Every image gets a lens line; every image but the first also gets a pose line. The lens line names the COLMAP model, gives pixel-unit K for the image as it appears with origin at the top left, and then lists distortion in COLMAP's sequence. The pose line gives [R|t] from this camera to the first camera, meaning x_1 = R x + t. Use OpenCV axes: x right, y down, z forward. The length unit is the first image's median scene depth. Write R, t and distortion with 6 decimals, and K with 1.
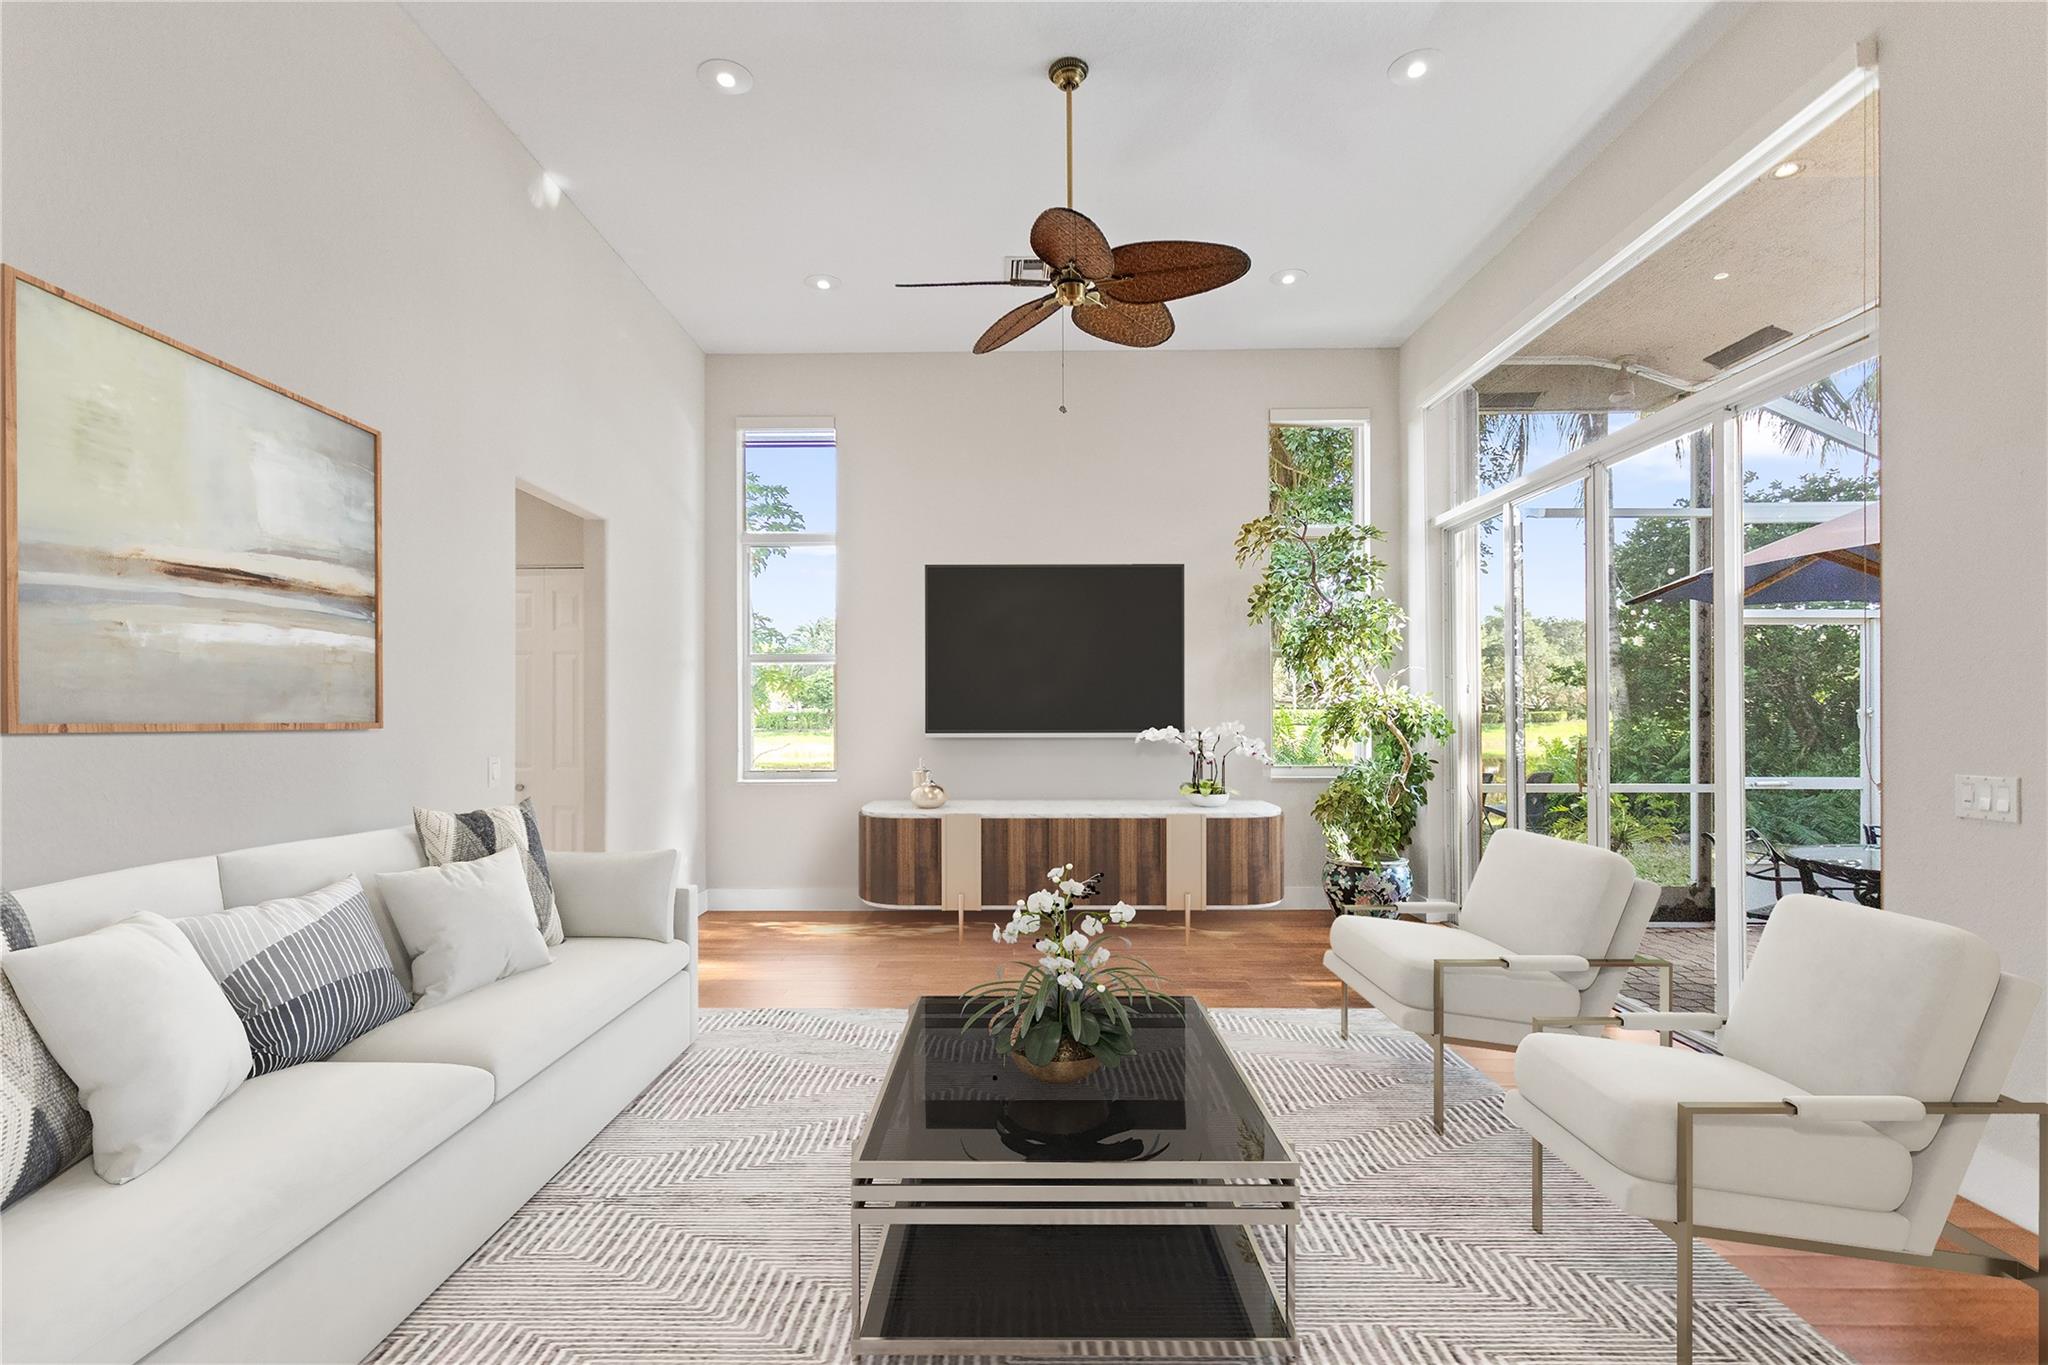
lens RADIAL K [[971.6, 0, 1014.9], [0, 971.6, 678.7], [0, 0, 1]] dist [0.005841, 0.000704]
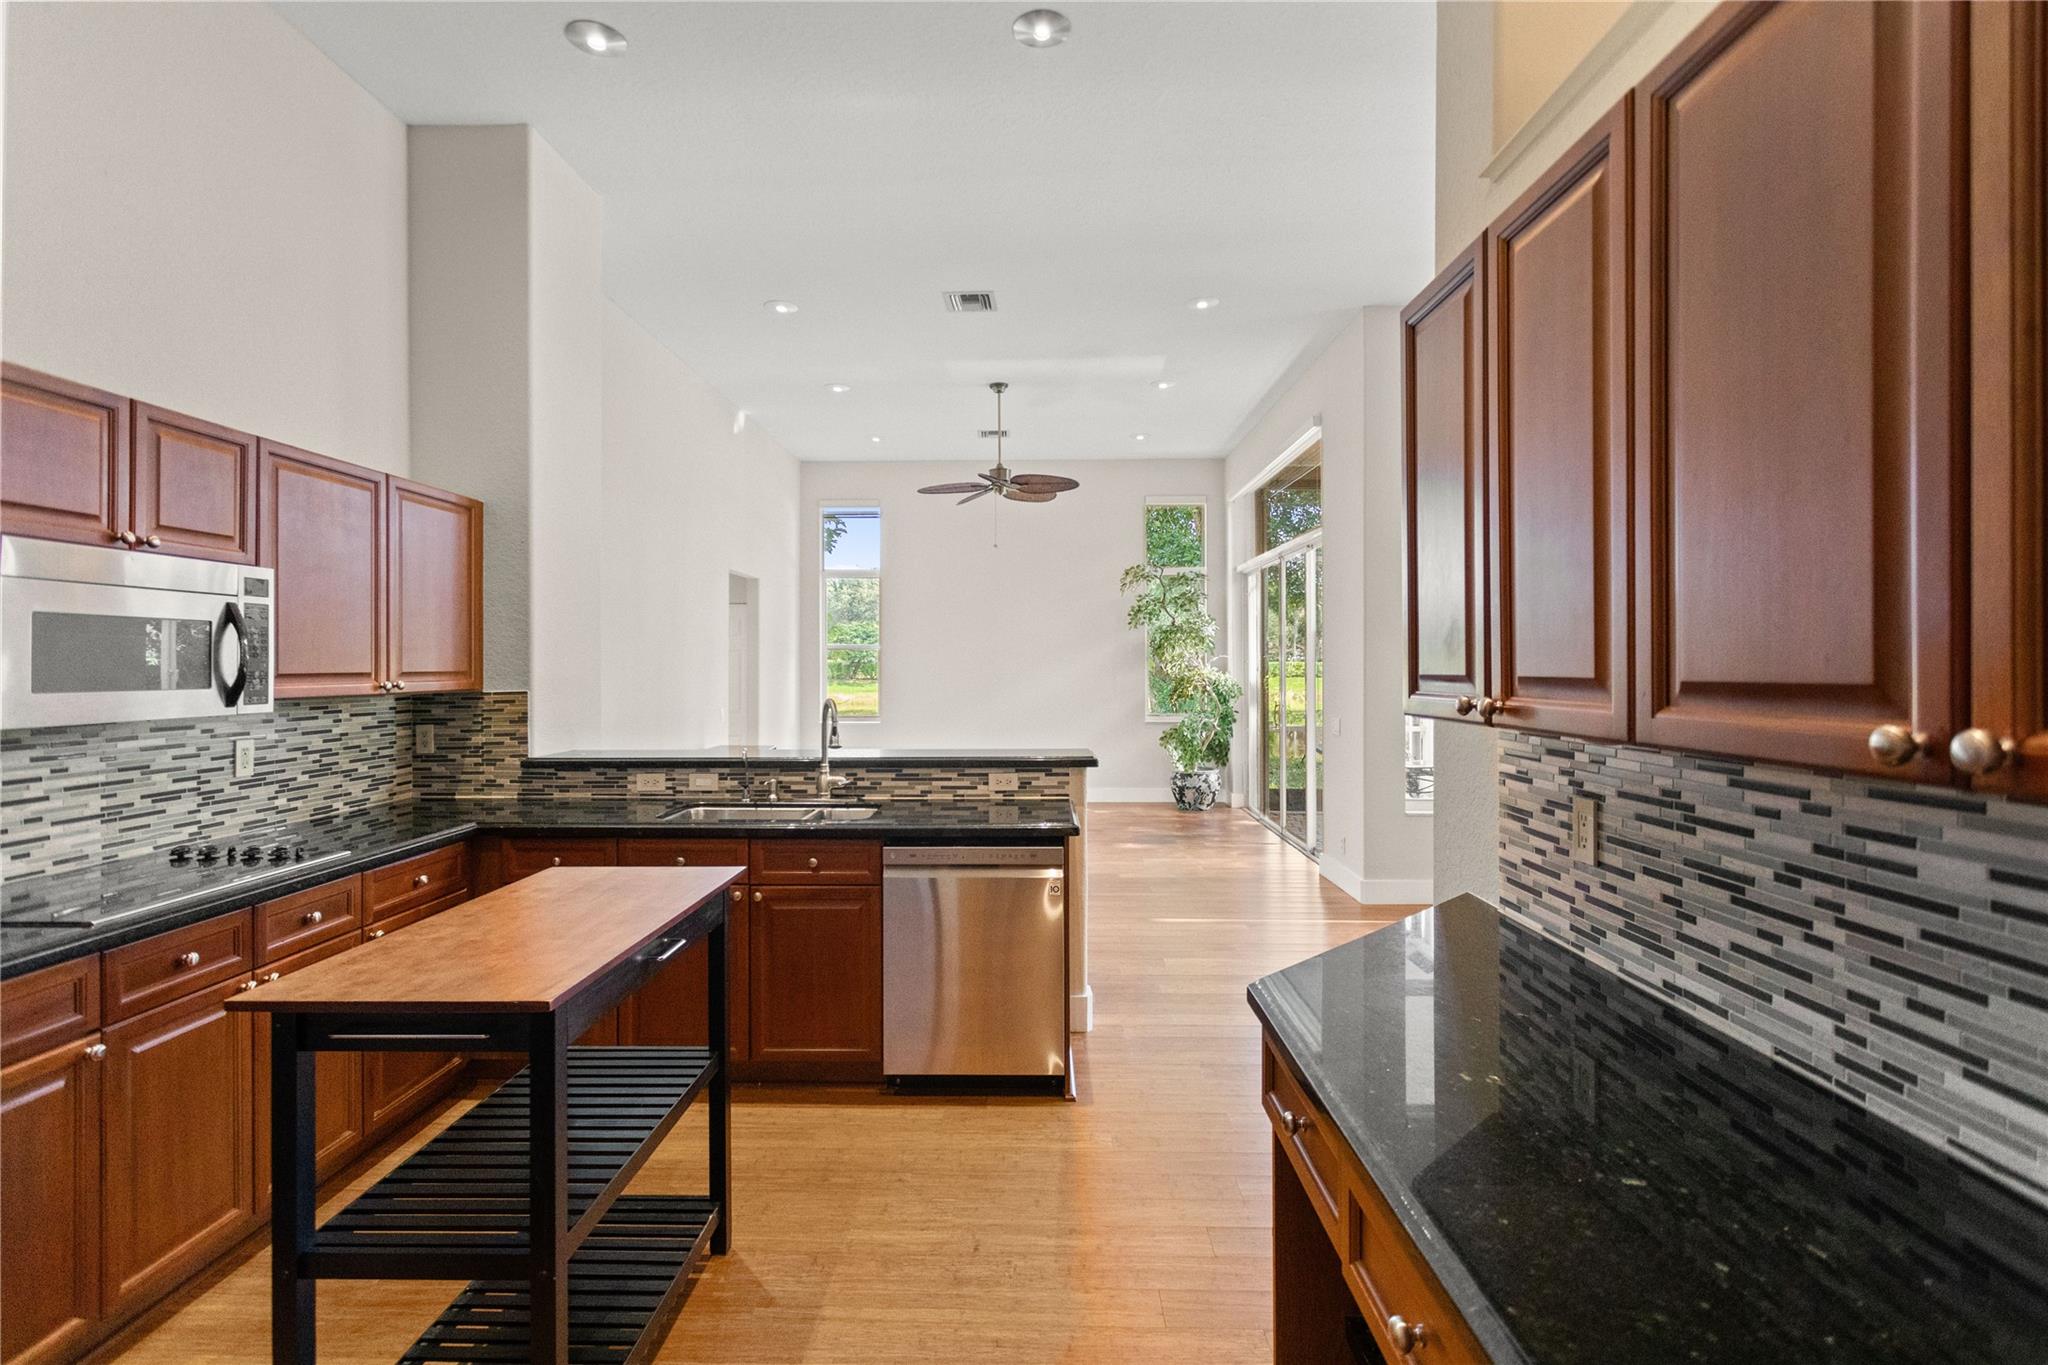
lens RADIAL K [[971.6, 0, 1034.6], [0, 971.6, 678.6], [0, 0, 1]] dist [0.005841, 0.000704]
pose [[0.999948, 0.003563, 0.009535, 0.068925], [-0.003987, 0.998989, 0.044784, -0.047811], [-0.009366, -0.044819, 0.998951, -0.690636]]
